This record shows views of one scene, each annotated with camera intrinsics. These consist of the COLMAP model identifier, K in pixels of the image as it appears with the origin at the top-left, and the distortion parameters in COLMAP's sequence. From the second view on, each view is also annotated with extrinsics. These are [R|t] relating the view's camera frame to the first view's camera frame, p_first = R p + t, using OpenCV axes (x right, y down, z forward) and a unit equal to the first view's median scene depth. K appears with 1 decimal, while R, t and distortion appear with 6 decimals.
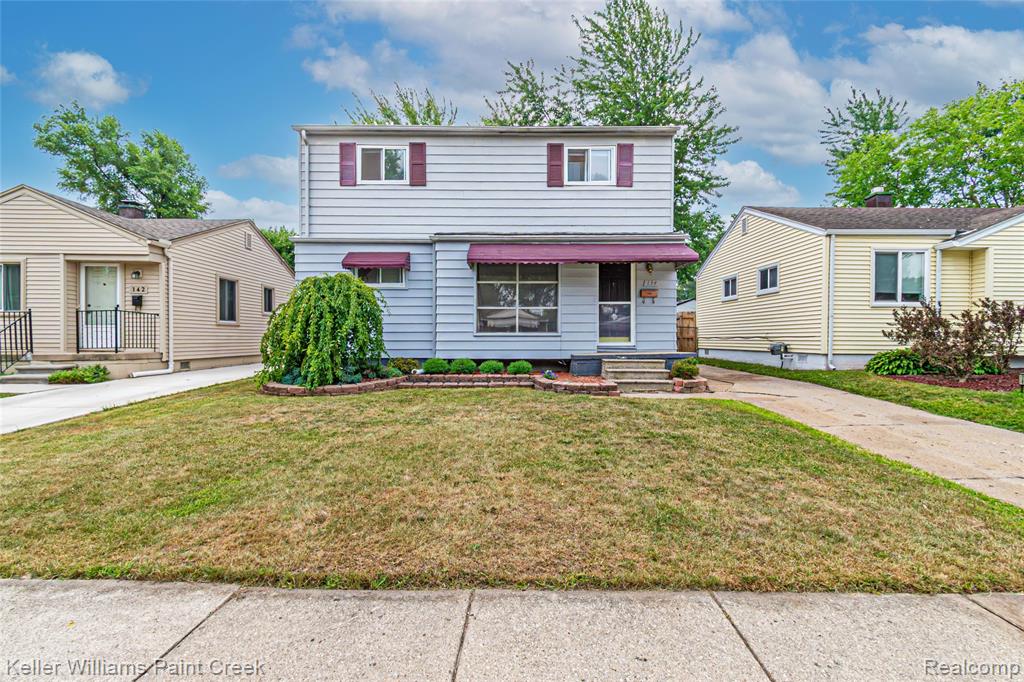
lens RADIAL K [[463.7, 0, 512.4], [0, 463.7, 341.9], [0, 0, 1]] dist [0.009702, -0.003250]
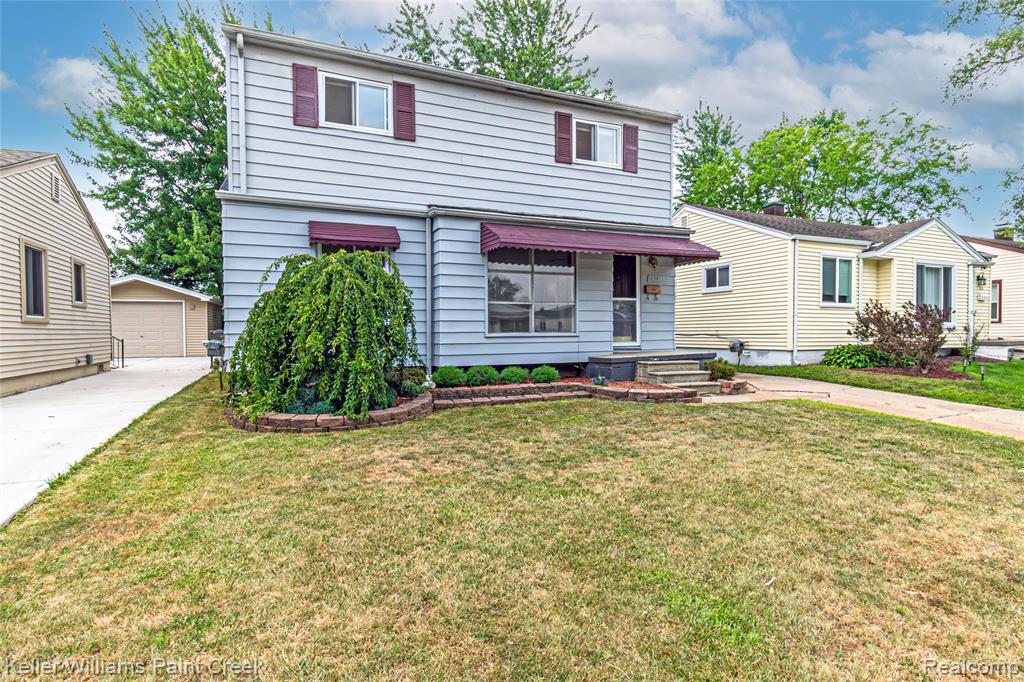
lens RADIAL K [[529.0, 0, 511.4], [0, 529.0, 340.9], [0, 0, 1]] dist [0.003961, -0.000131]
pose [[0.916391, -0.013776, 0.400048, -0.396160], [0.011139, 0.999898, 0.008917, -0.013621], [-0.400130, -0.003715, 0.916451, 0.136306]]
